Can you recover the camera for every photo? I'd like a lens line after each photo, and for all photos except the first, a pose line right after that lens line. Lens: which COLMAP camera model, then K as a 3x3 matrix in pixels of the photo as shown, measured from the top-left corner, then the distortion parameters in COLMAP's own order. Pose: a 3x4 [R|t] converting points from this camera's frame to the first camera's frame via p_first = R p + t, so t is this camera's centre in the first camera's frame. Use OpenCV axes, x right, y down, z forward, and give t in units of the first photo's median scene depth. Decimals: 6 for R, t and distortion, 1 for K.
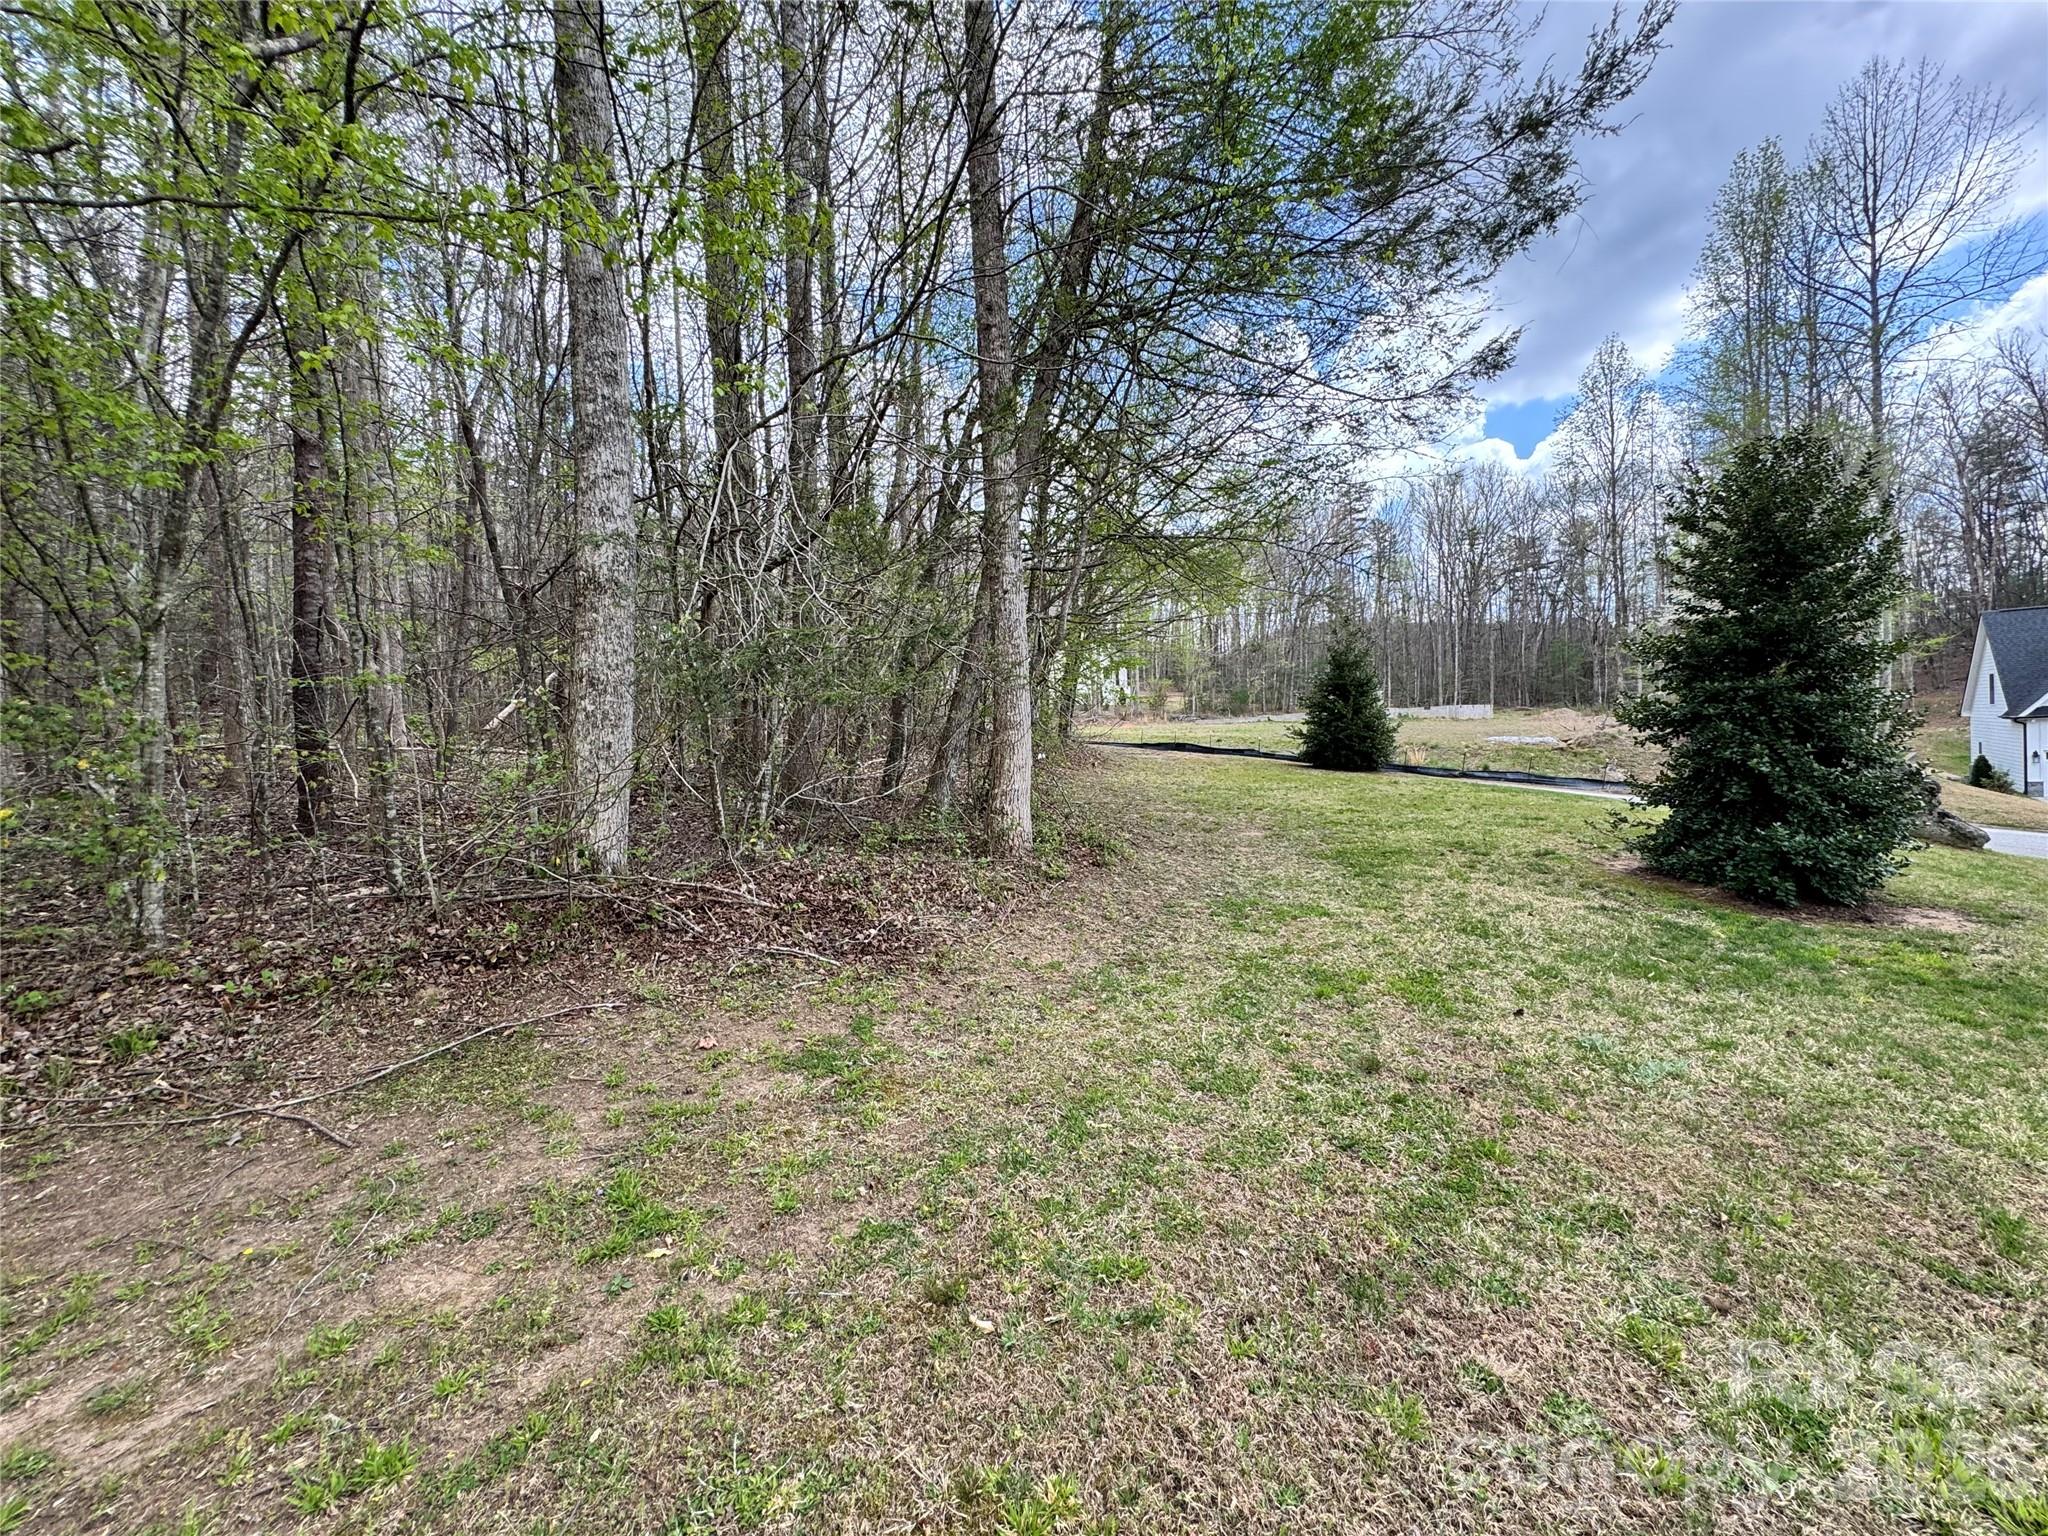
lens RADIAL K [[814.8, 0, 1031.2], [0, 814.8, 767.0], [0, 0, 1]] dist [-0.003186, 0.000190]
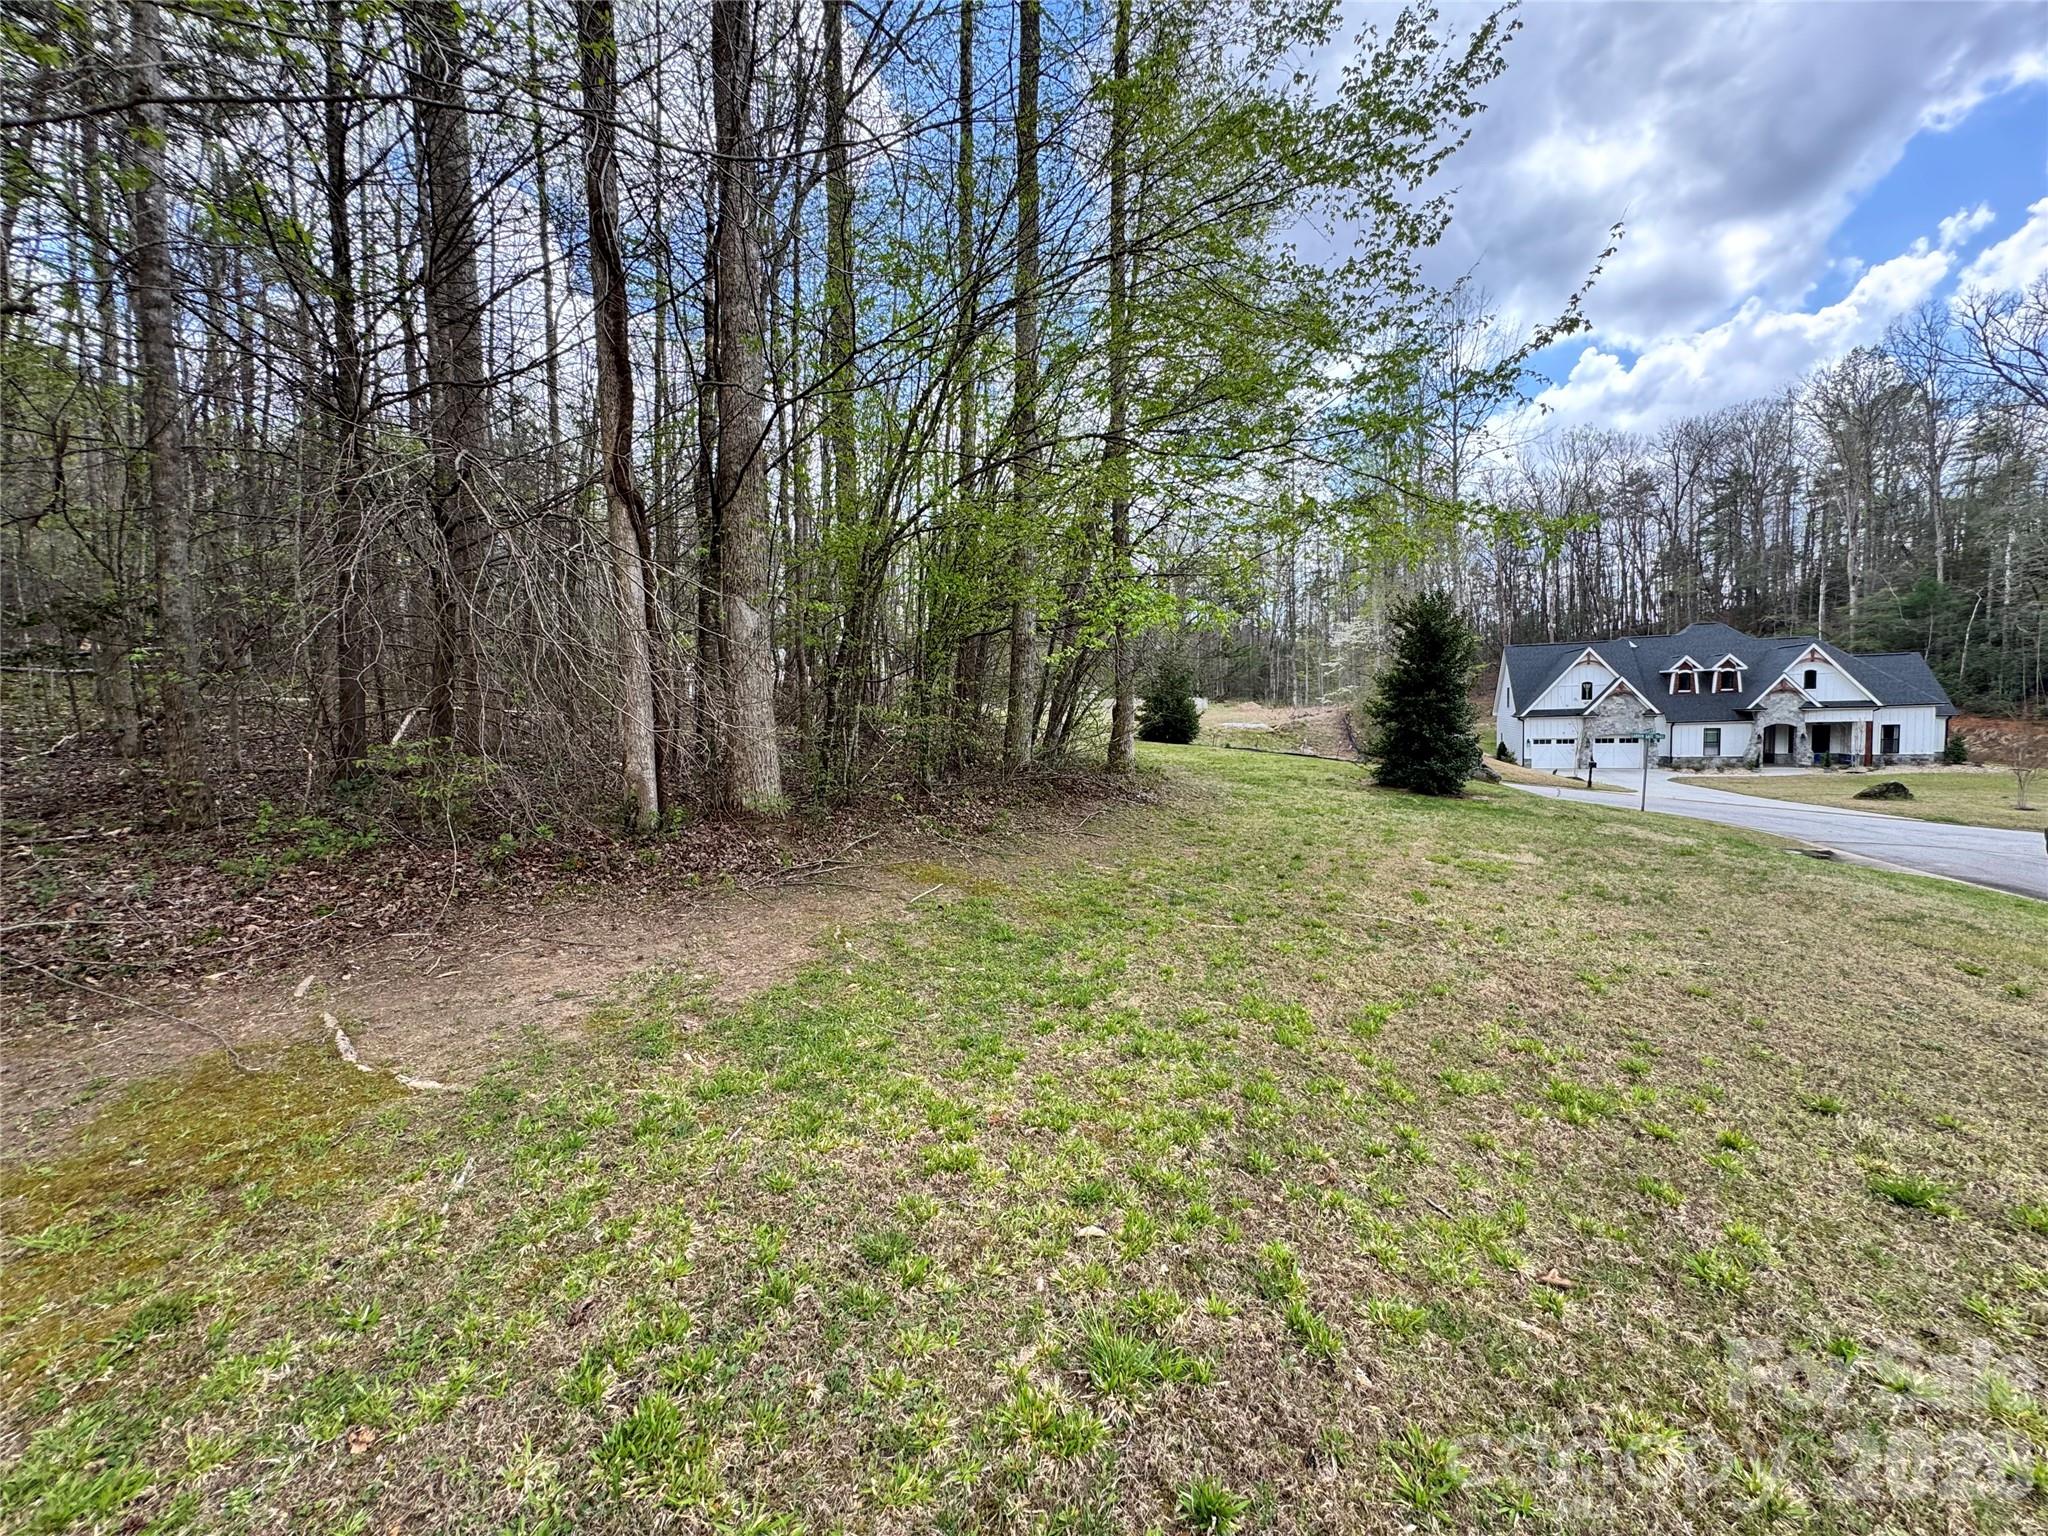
lens RADIAL K [[814.8, 0, 1018.5], [0, 814.8, 764.3], [0, 0, 1]] dist [-0.003186, 0.000190]
pose [[0.947092, 0.003172, 0.320947, -0.338895], [-0.009060, 0.999817, 0.016854, 0.019870], [-0.320835, -0.018870, 0.946947, -0.295612]]
